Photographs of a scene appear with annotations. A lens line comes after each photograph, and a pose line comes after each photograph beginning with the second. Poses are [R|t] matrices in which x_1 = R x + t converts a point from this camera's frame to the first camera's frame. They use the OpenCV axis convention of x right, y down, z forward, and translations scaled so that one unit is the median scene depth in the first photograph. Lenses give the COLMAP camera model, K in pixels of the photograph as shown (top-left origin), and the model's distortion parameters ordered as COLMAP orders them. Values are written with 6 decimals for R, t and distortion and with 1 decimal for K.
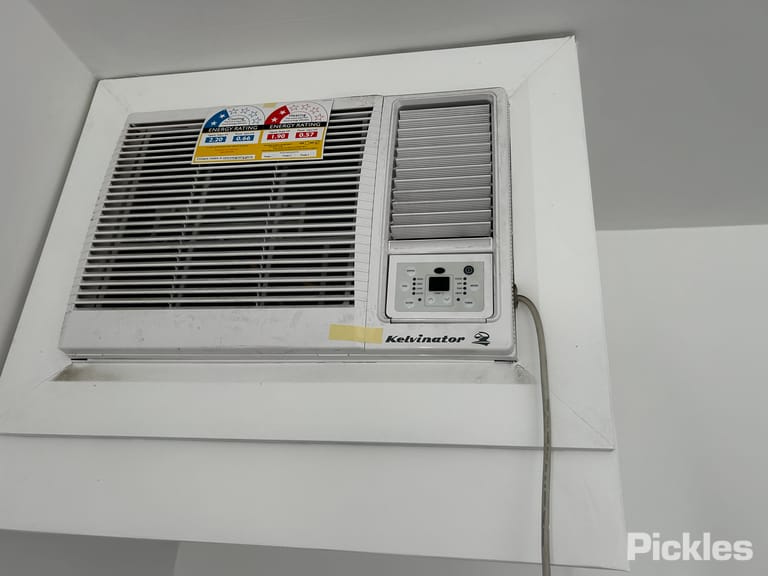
lens RADIAL K [[589.5, 0, 384.7], [0, 589.5, 286.8], [0, 0, 1]] dist [0.047465, -0.052849]
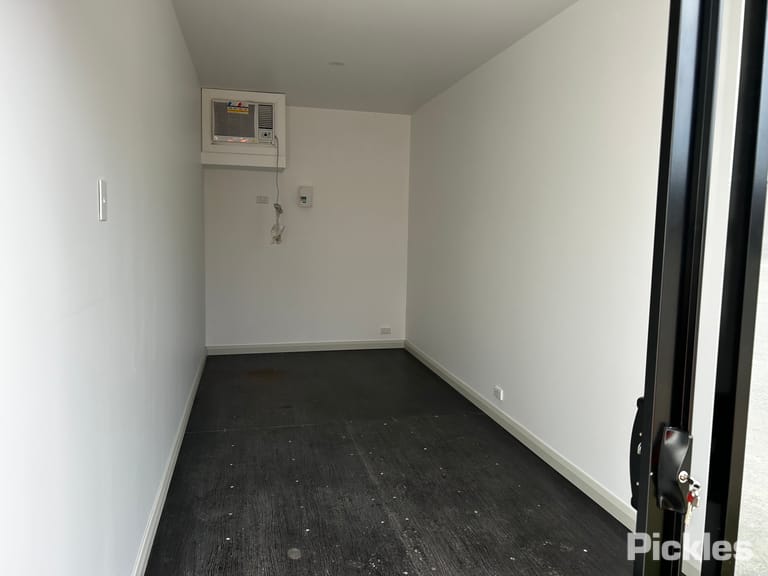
lens RADIAL K [[589.5, 0, 385.1], [0, 589.5, 285.8], [0, 0, 1]] dist [0.047465, -0.052849]
pose [[0.917323, -0.077686, 0.390491, -1.514606], [-0.135913, 0.860763, 0.490526, -2.121925], [-0.374227, -0.503043, 0.779039, -6.078069]]
